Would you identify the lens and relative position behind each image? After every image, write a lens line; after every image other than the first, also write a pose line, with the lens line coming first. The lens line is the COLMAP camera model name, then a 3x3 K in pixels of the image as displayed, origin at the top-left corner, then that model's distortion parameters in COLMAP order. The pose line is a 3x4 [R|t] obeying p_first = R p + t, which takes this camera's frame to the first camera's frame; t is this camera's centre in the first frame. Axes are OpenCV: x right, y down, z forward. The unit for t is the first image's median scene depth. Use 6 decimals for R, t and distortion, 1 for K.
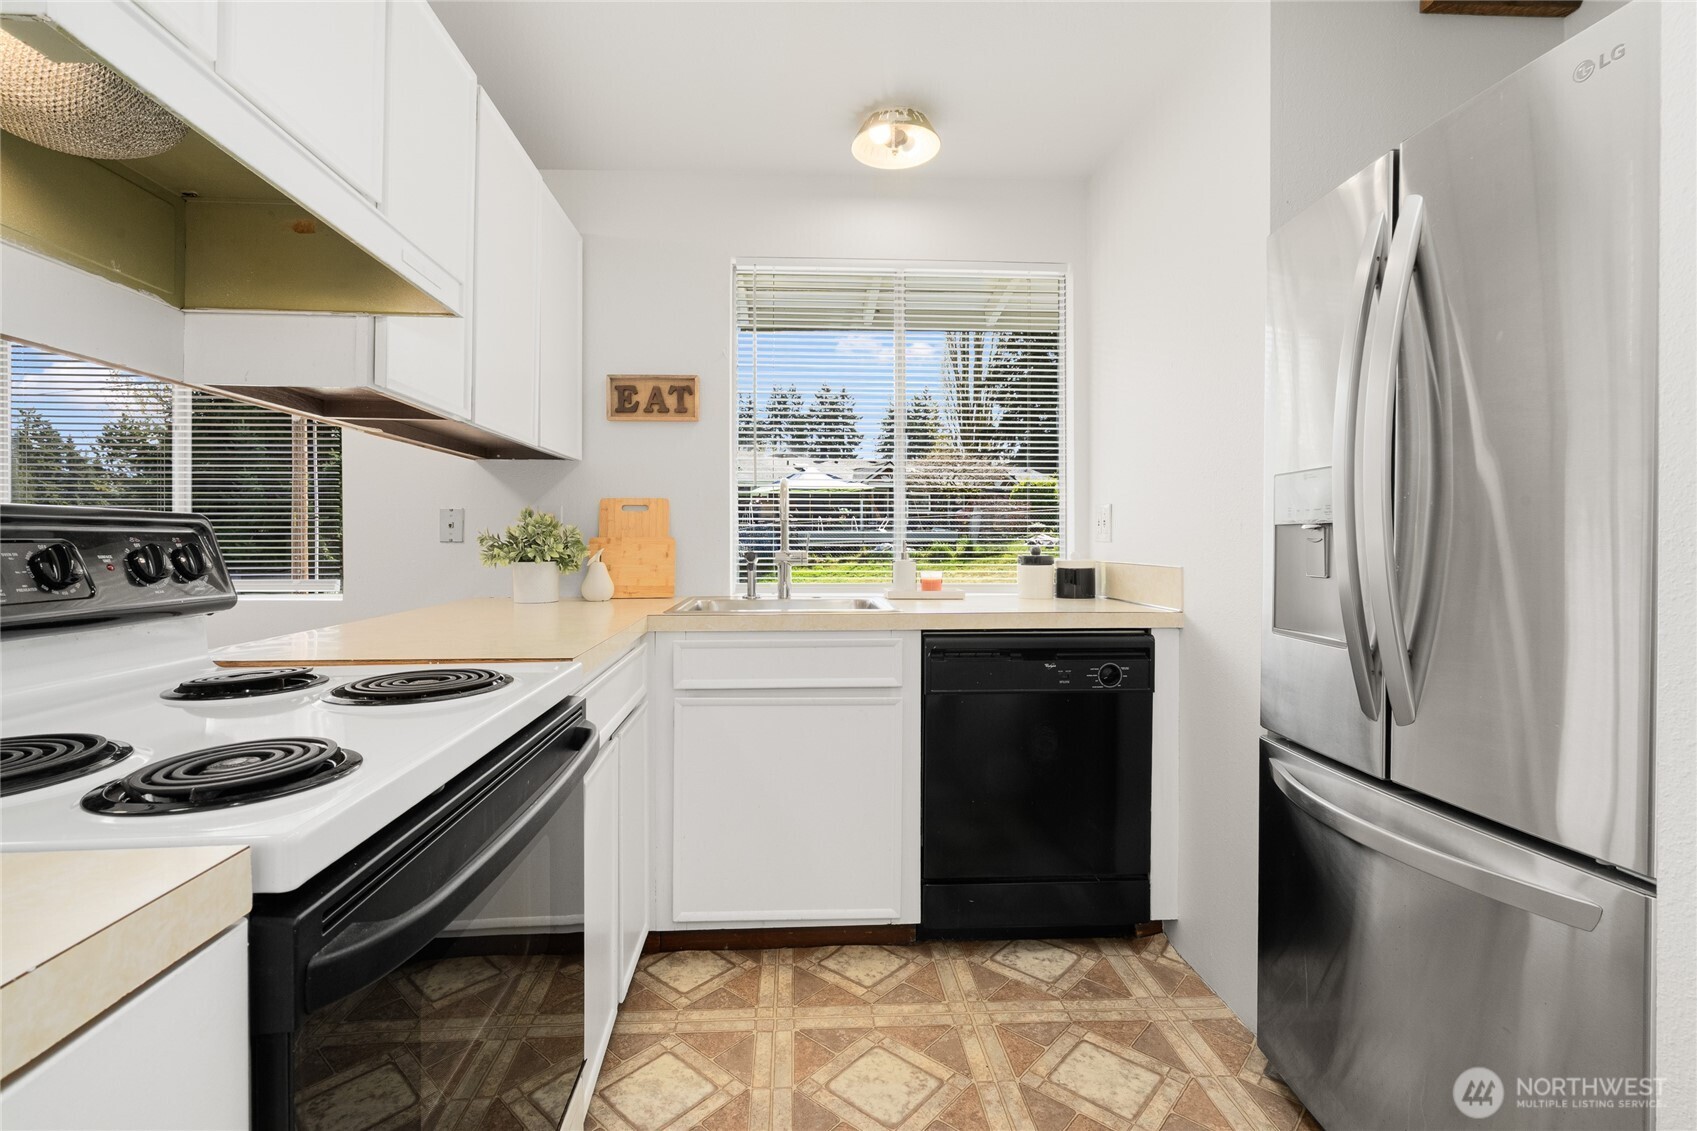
lens RADIAL K [[803.3, 0, 846.3], [0, 803.3, 545.6], [0, 0, 1]] dist [0.003116, 0.001082]
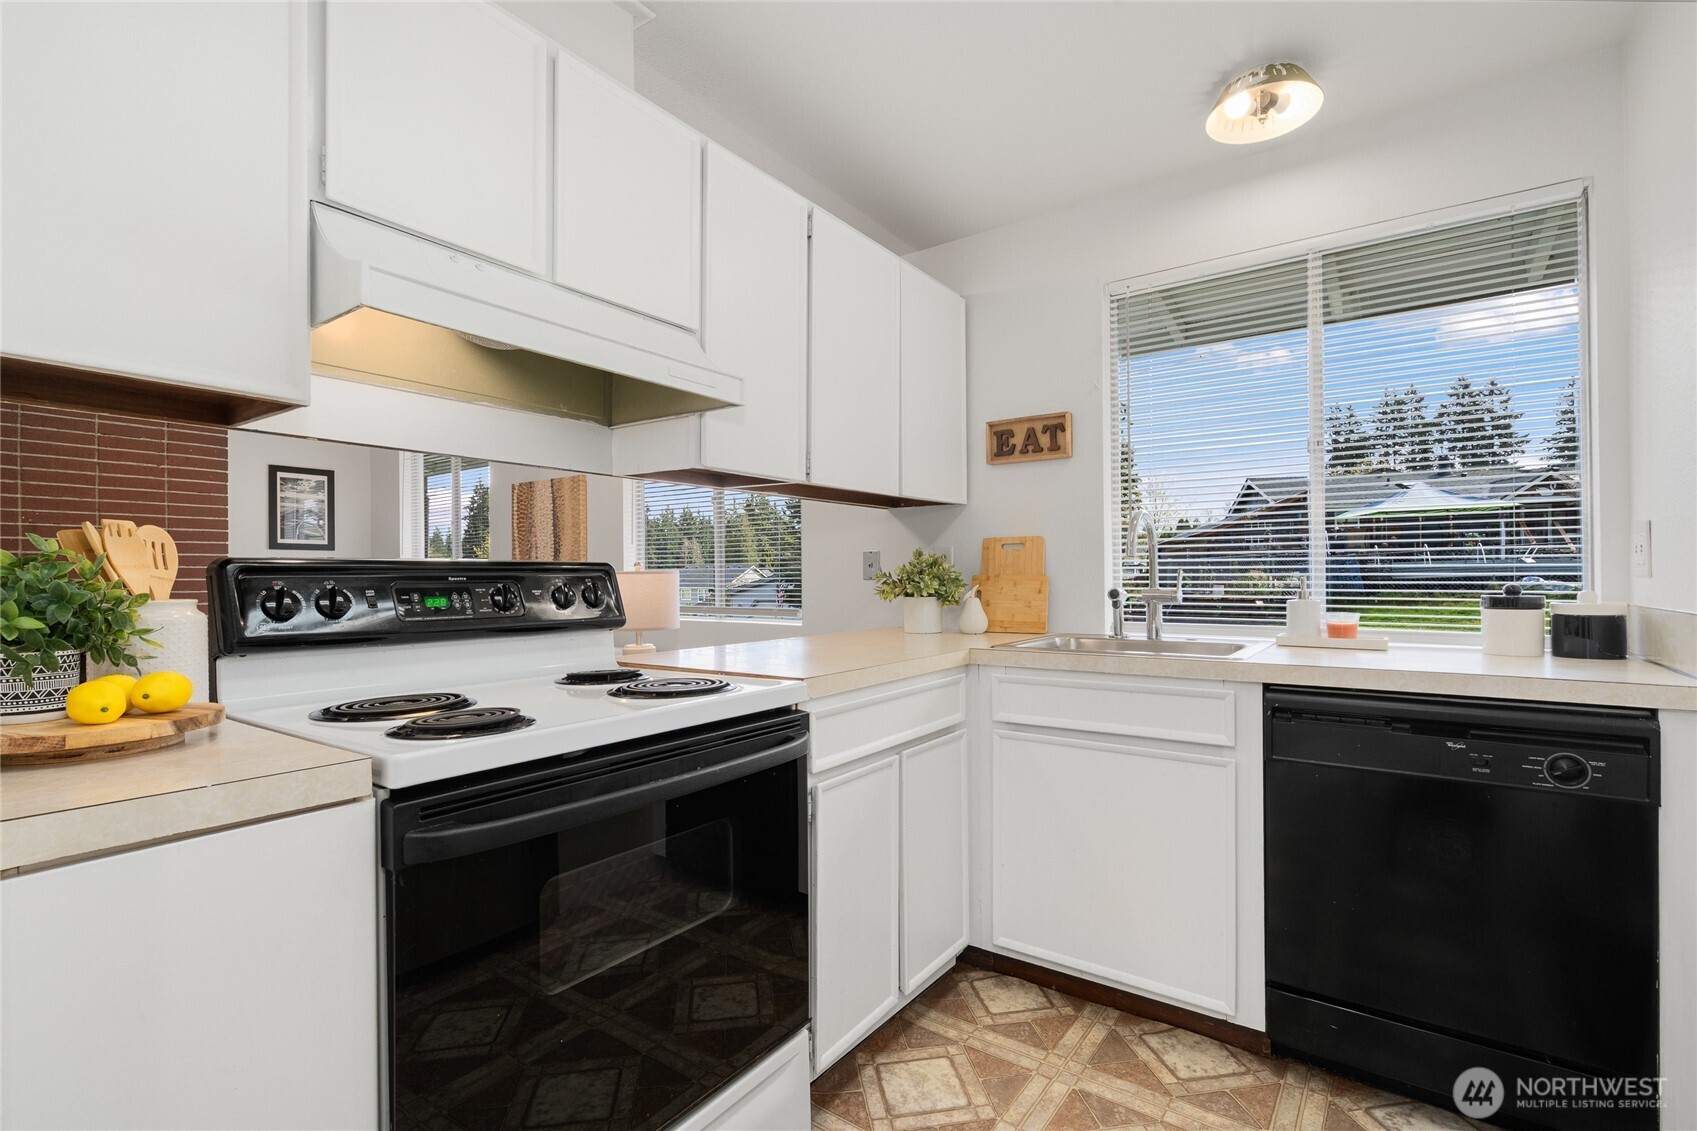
lens RADIAL K [[813.8, 0, 882.6], [0, 813.8, 578.5], [0, 0, 1]] dist [0.001034, -0.000313]
pose [[0.773457, -0.002566, -0.633844, 0.322703], [0.001340, 0.999996, -0.002414, -0.003109], [0.633848, 0.001018, 0.773457, 0.087333]]
